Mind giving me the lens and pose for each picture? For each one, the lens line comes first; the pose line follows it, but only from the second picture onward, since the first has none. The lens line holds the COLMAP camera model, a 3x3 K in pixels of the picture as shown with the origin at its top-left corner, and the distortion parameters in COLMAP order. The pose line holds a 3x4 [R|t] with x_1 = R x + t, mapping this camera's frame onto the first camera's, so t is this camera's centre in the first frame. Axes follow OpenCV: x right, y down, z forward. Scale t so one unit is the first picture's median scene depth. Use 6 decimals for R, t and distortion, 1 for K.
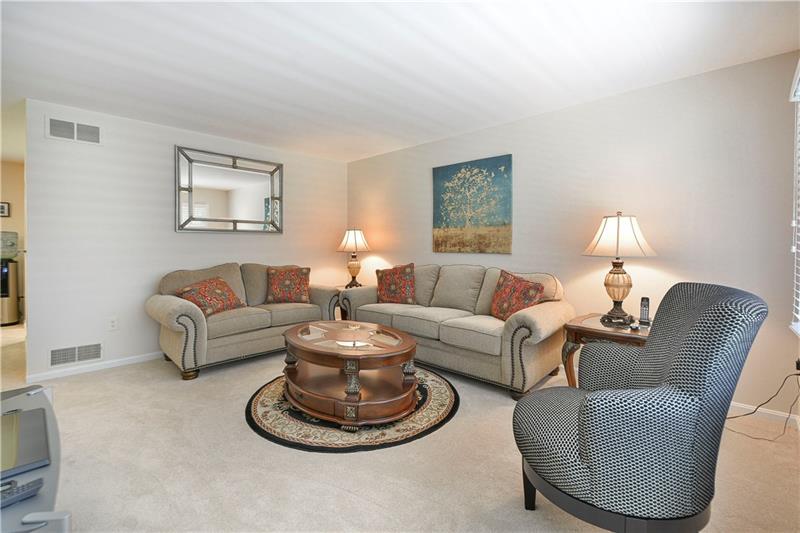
lens RADIAL K [[367.3, 0, 400.0], [0, 367.3, 266.5], [0, 0, 1]] dist [-0.000888, -0.000045]
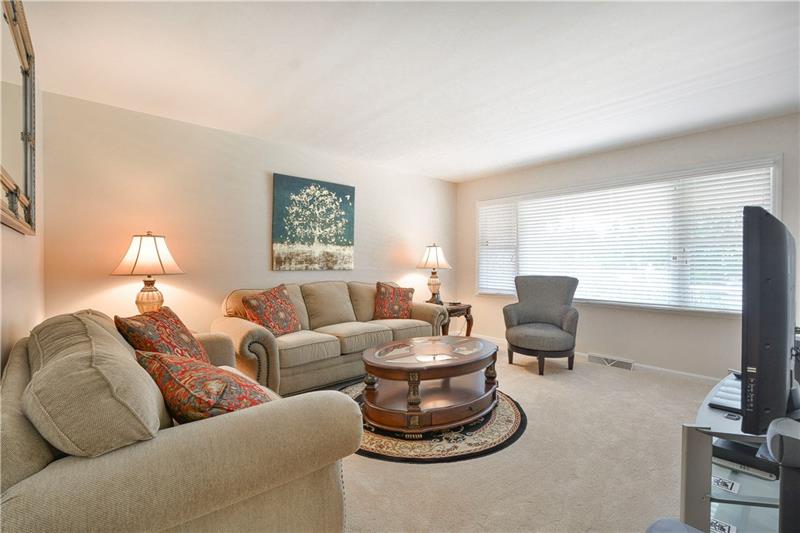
lens RADIAL K [[367.3, 0, 400.0], [0, 367.3, 266.5], [0, 0, 1]] dist [-0.000888, -0.000045]
pose [[0.069122, -0.013055, 0.997523, -0.806660], [0.059472, 0.998190, 0.008943, -0.042547], [-0.995834, 0.058706, 0.069773, 0.702891]]
